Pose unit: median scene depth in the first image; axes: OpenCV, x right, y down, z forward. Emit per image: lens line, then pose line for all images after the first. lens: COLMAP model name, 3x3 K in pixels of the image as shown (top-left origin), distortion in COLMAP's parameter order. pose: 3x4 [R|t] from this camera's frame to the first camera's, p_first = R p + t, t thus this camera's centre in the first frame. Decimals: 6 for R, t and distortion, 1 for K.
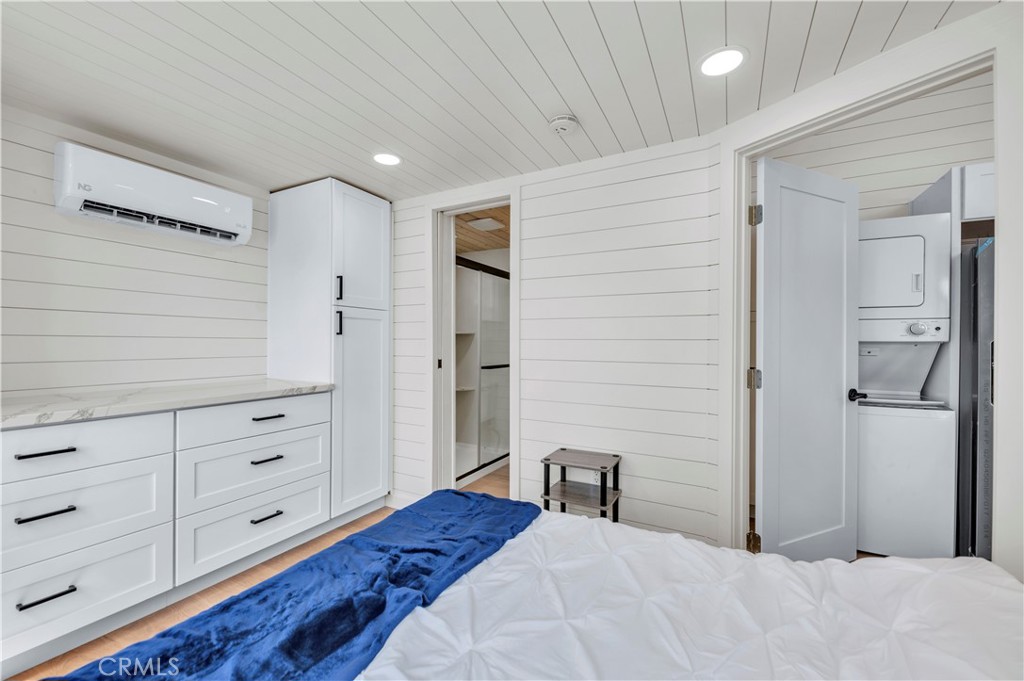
lens RADIAL K [[413.3, 0, 512.8], [0, 413.3, 344.2], [0, 0, 1]] dist [0.016406, -0.009611]
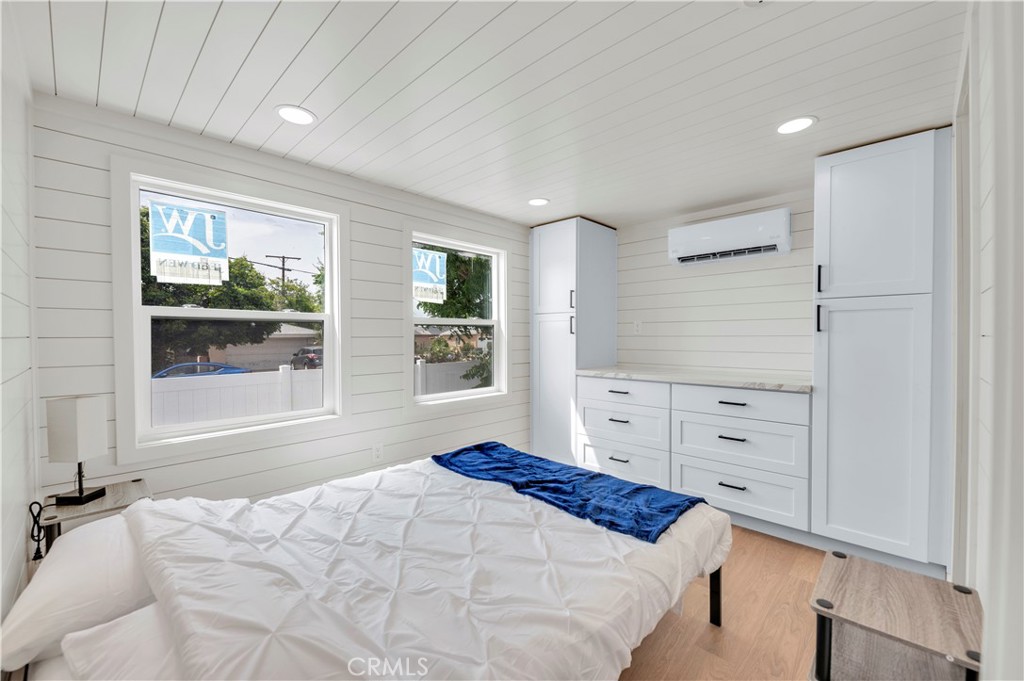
lens RADIAL K [[413.3, 0, 512.8], [0, 413.3, 344.2], [0, 0, 1]] dist [0.016406, -0.009611]
pose [[-0.286481, 0.013257, -0.957994, 0.665937], [0.000617, 0.999907, 0.013652, -0.009034], [0.958086, 0.003320, -0.286463, 0.668900]]
